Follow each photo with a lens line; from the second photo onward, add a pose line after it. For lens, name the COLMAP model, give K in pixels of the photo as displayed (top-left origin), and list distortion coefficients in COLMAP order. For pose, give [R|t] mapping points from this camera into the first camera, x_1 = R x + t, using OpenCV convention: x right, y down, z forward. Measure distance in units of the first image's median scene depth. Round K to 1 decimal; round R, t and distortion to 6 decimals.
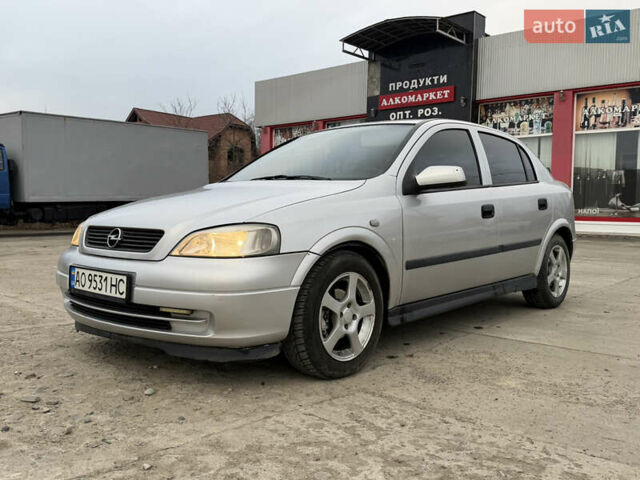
lens RADIAL K [[594.2, 0, 313.9], [0, 594.2, 234.5], [0, 0, 1]] dist [0.039853, 0.000000]
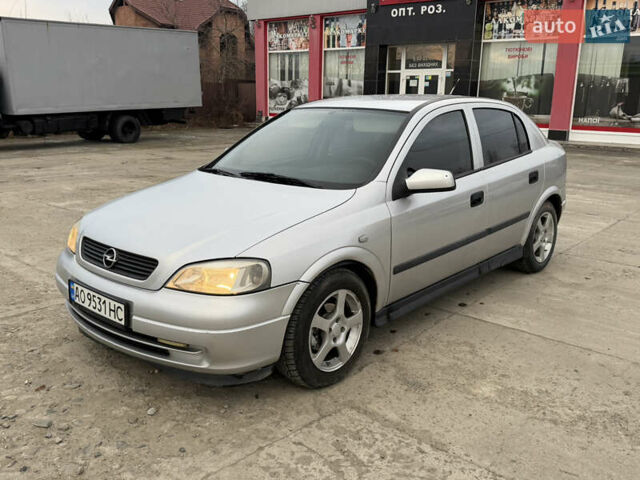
lens RADIAL K [[594.2, 0, 318.1], [0, 594.2, 239.2], [0, 0, 1]] dist [0.039853, 0.000000]
pose [[0.999942, -0.001260, 0.010657, 0.013414], [-0.000817, 0.981259, 0.192694, -0.222577], [-0.010700, -0.192692, 0.981201, -0.007822]]
